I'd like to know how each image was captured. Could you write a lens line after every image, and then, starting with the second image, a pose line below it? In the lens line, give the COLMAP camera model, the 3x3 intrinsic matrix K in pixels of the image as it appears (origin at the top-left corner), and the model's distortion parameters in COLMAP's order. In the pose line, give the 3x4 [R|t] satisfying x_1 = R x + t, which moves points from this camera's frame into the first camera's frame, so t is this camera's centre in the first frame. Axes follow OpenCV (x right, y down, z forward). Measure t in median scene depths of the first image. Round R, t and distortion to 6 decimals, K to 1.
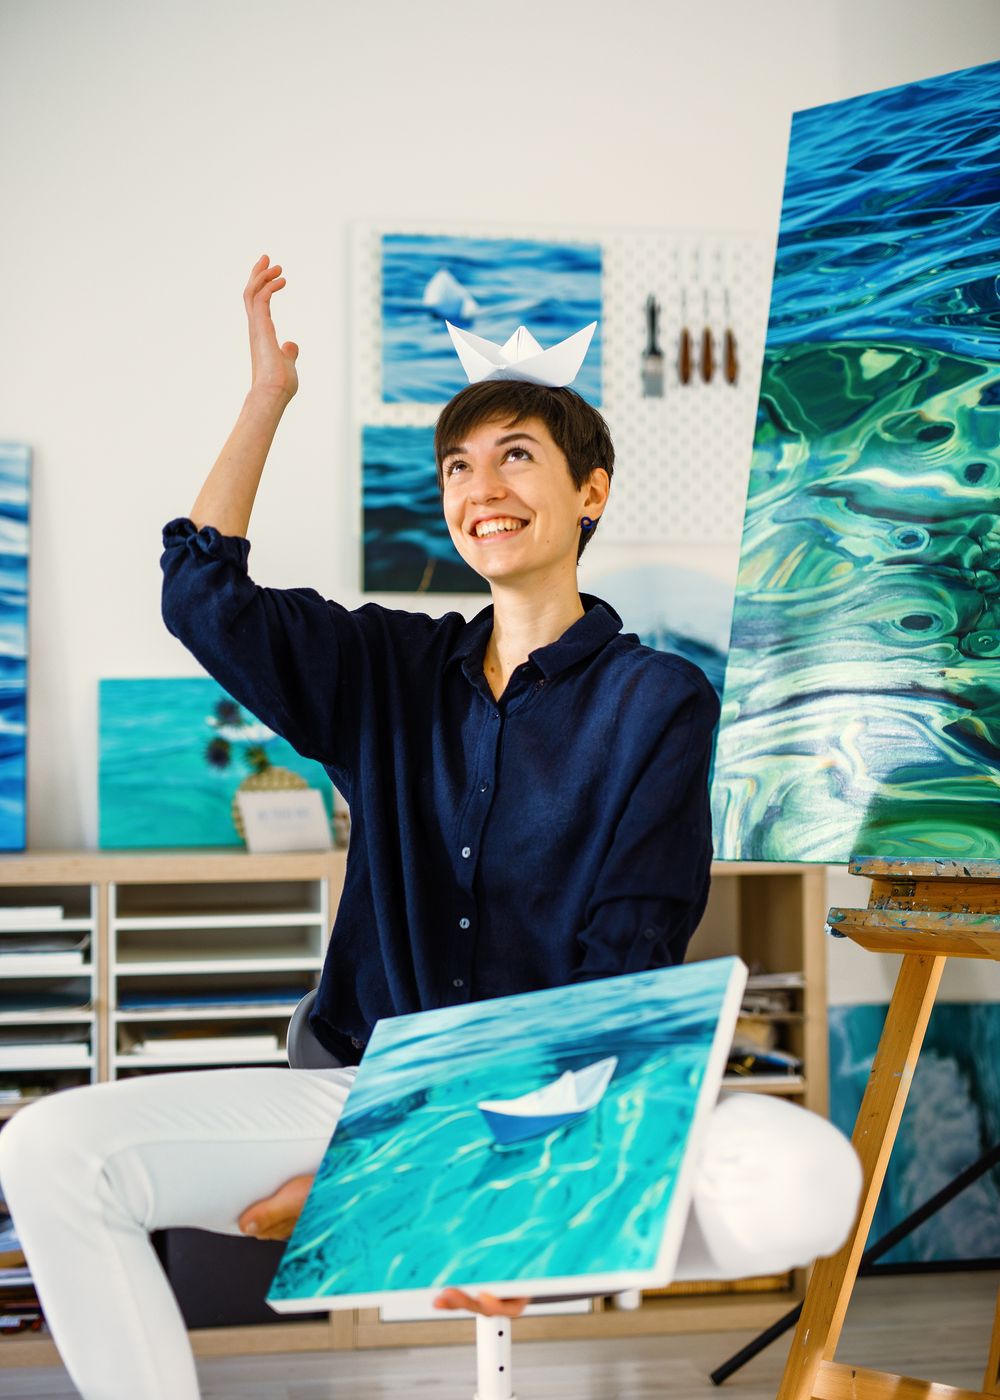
lens RADIAL K [[2245.5, 0, 528.8], [0, 2245.5, 705.9], [0, 0, 1]] dist [0.003182, -0.037363]
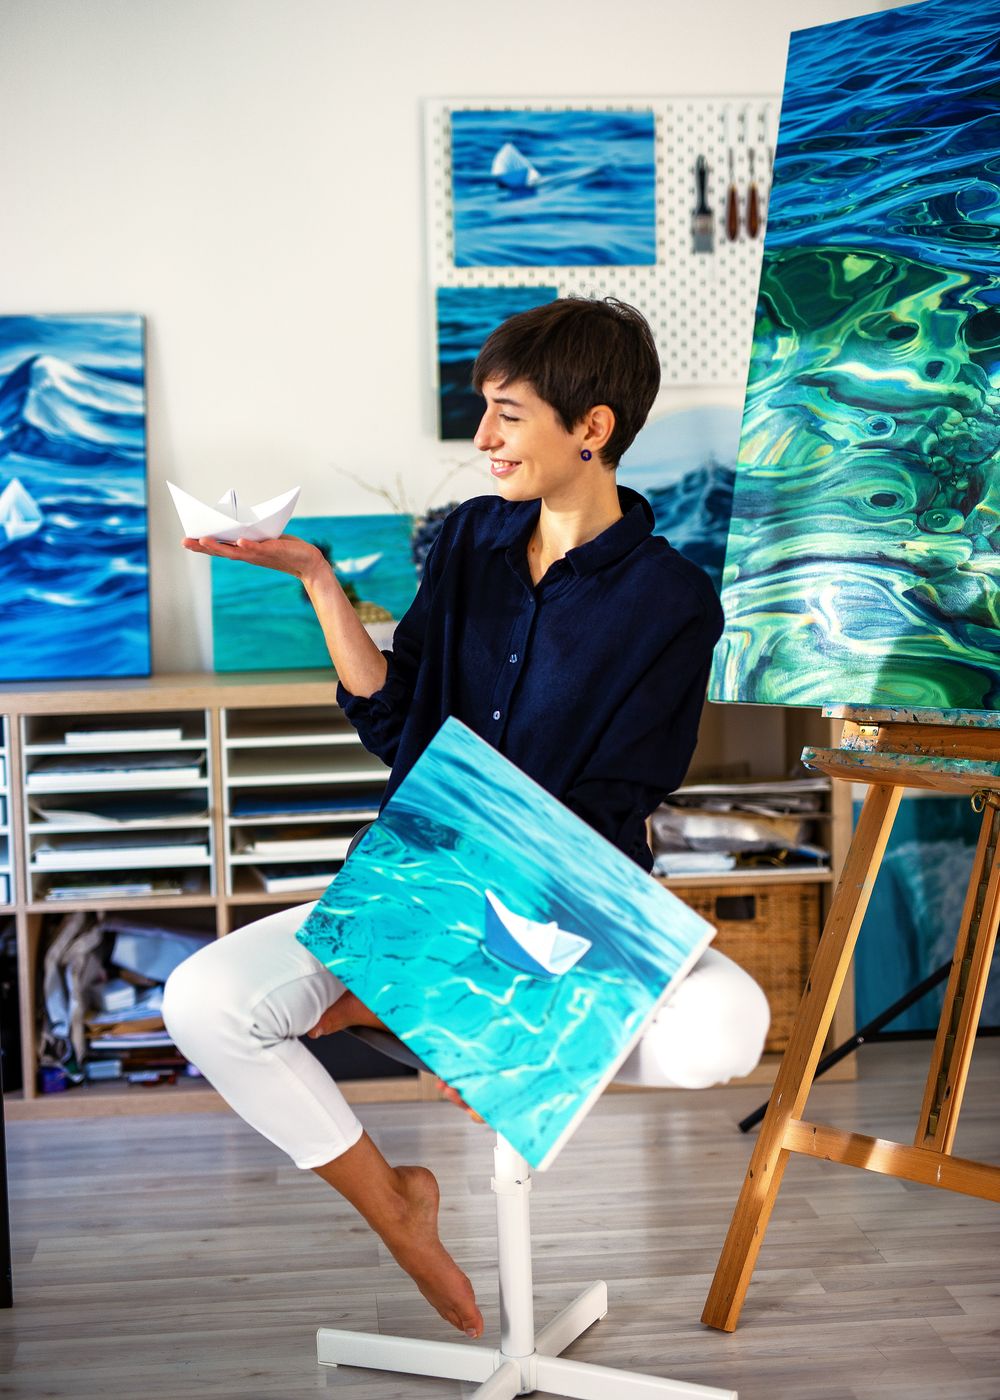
lens RADIAL K [[2294.7, 0, 500.0], [0, 2294.7, 700.0], [0, 0, 1]] dist [-0.005452, -0.047556]
pose [[0.996040, -0.009030, -0.088444, 0.073795], [0.019085, 0.993353, 0.113513, -0.068145], [0.086831, -0.114751, 0.989592, -0.191273]]
